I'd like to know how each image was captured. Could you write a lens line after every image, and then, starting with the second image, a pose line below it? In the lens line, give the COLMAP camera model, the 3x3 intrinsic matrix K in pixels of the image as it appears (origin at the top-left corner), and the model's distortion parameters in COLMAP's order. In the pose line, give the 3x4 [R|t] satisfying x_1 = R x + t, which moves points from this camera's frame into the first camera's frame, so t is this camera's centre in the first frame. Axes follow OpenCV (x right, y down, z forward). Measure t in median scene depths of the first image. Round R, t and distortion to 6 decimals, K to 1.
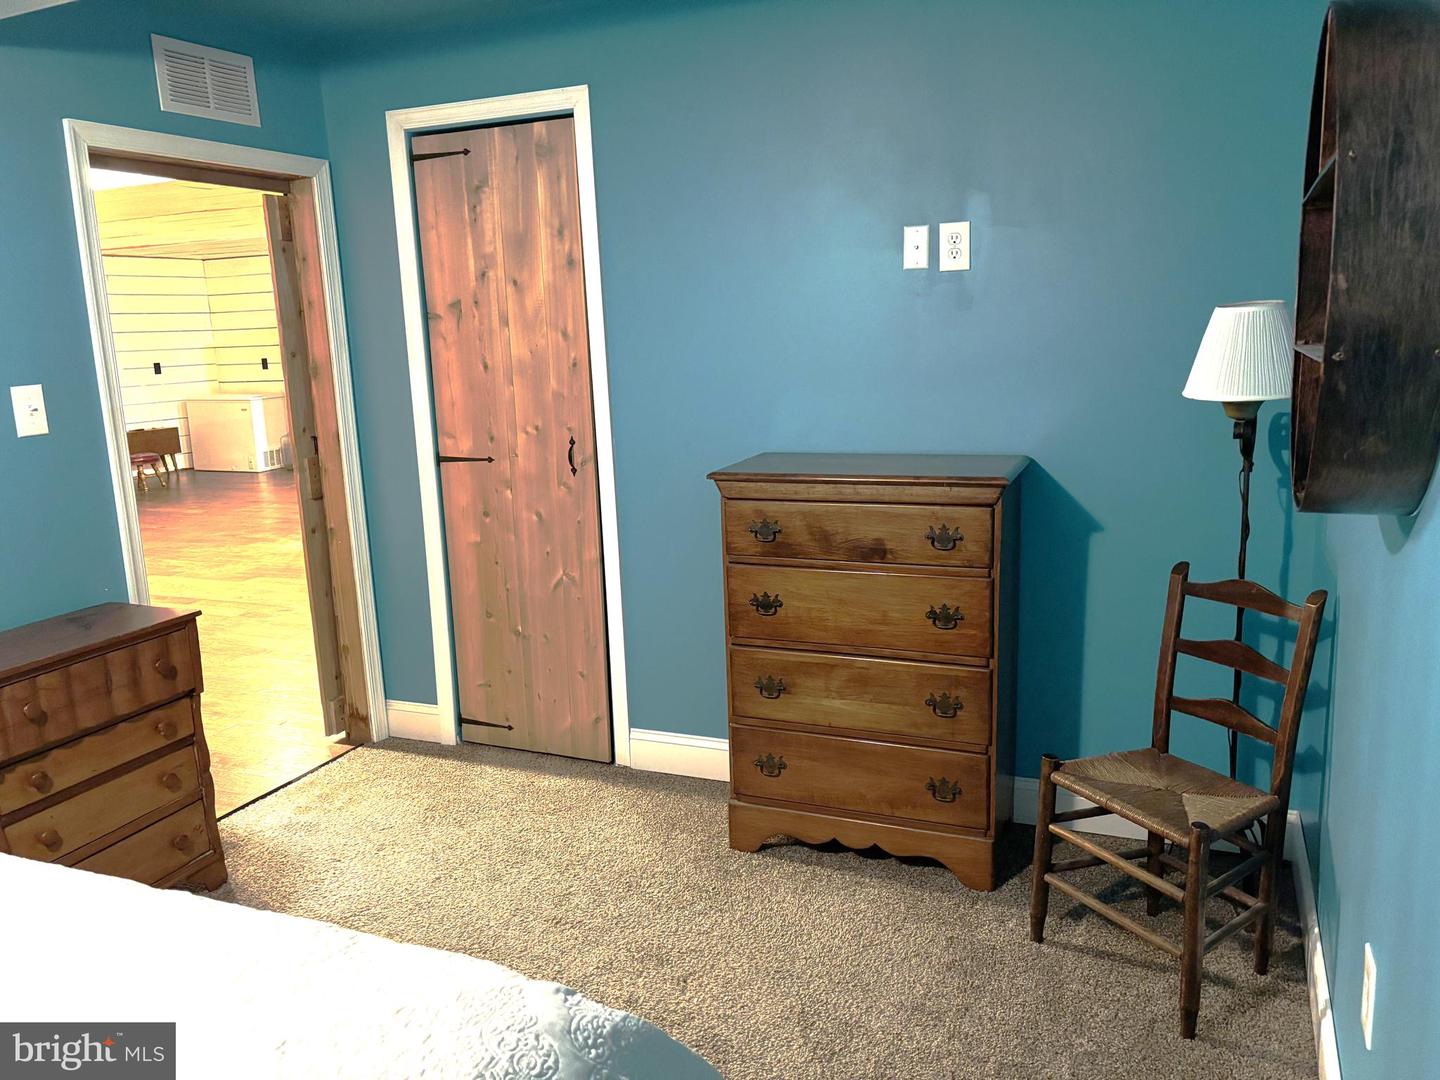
lens RADIAL K [[1085.4, 0, 728.7], [0, 1085.4, 530.6], [0, 0, 1]] dist [0.051025, -0.051690]
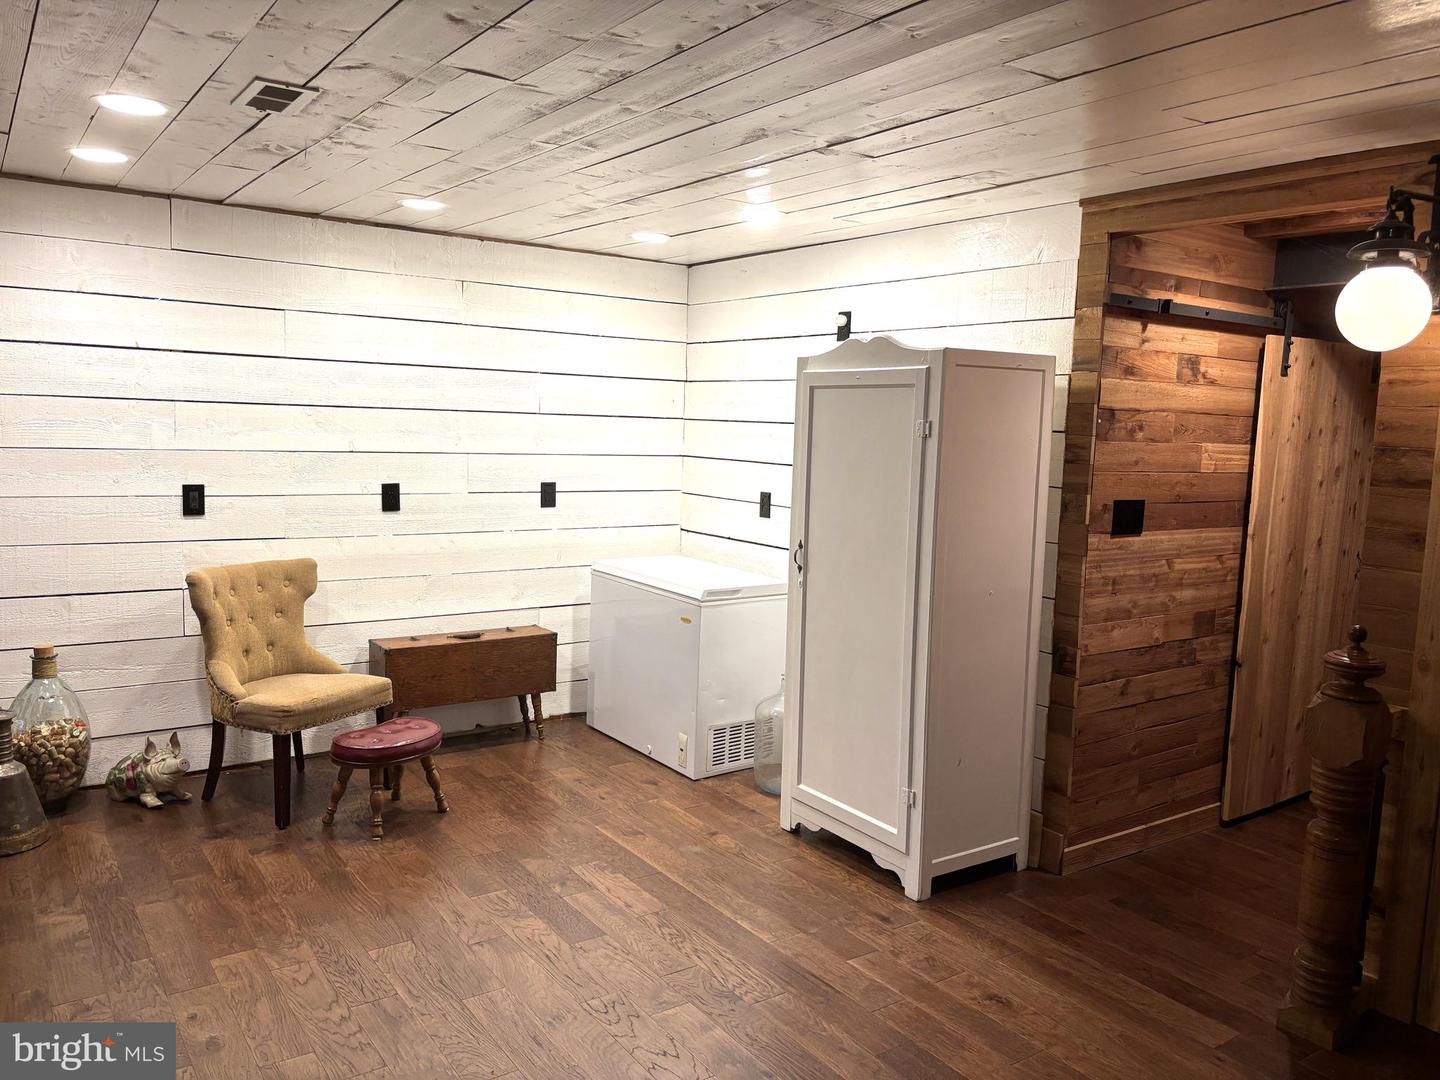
lens RADIAL K [[1085.4, 0, 723.9], [0, 1085.4, 541.3], [0, 0, 1]] dist [0.051025, -0.051690]
pose [[0.852191, 0.122116, -0.508781, -0.227594], [-0.163391, 0.985865, -0.037051, -0.122435], [0.497065, 0.114705, 0.860099, 0.646108]]
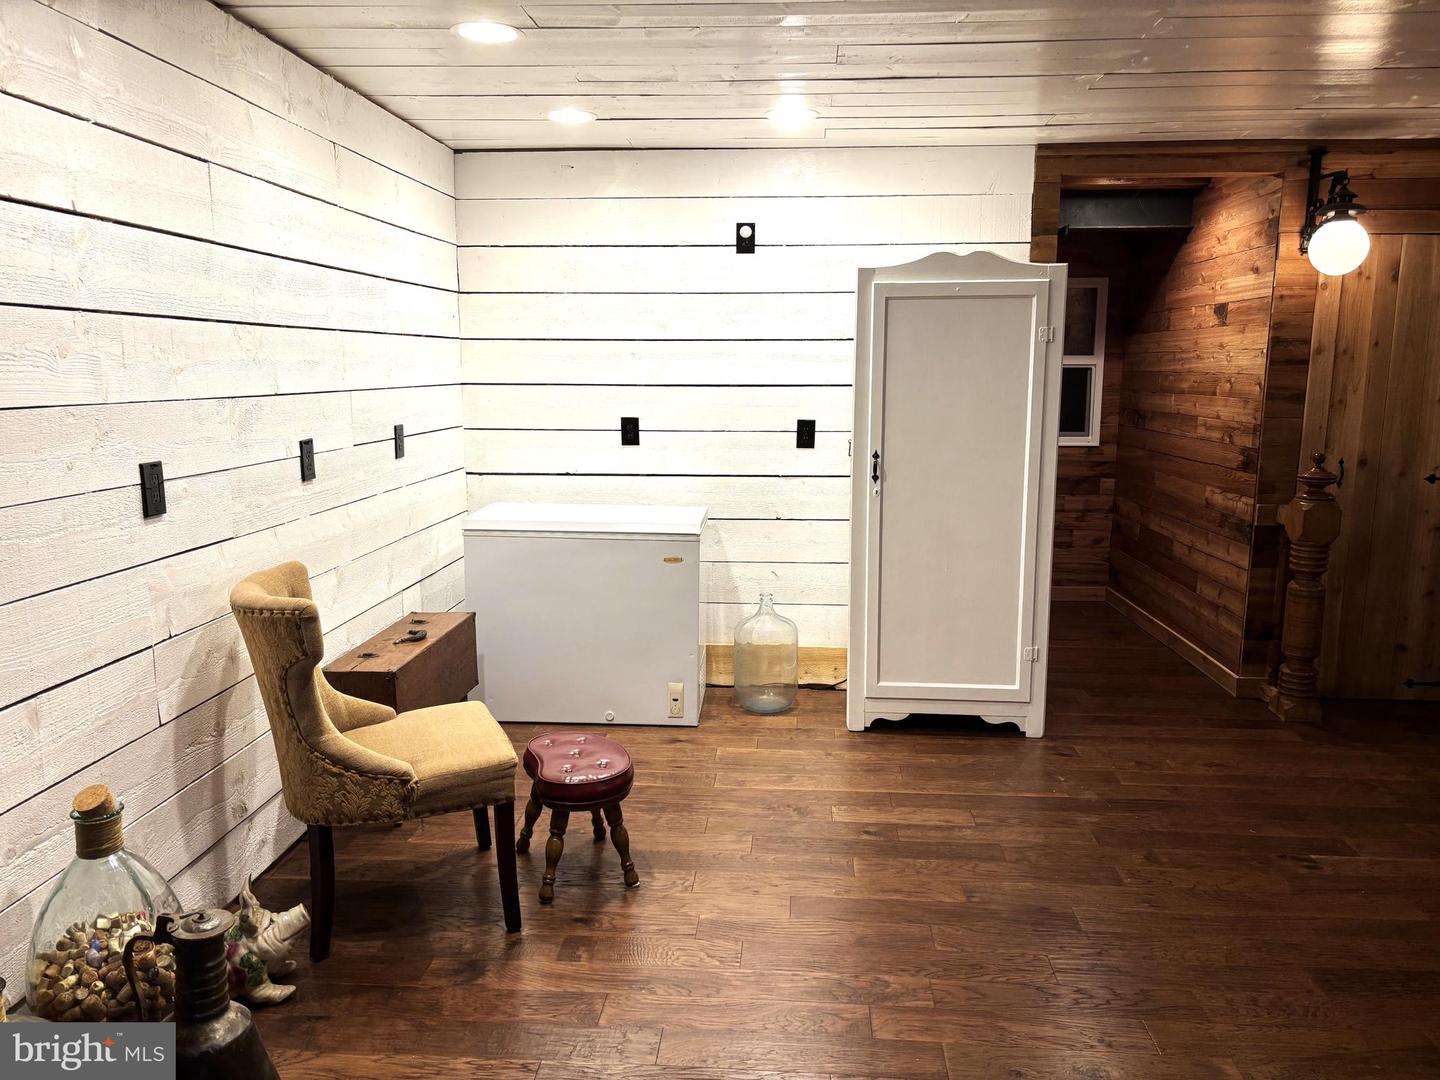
lens RADIAL K [[1085.4, 0, 715.7], [0, 1085.4, 552.6], [0, 0, 1]] dist [0.051025, -0.051690]
pose [[0.943828, -0.020761, 0.329784, -0.533130], [0.030647, 0.999222, -0.024805, -0.100160], [-0.329013, 0.033518, 0.943730, 0.638289]]
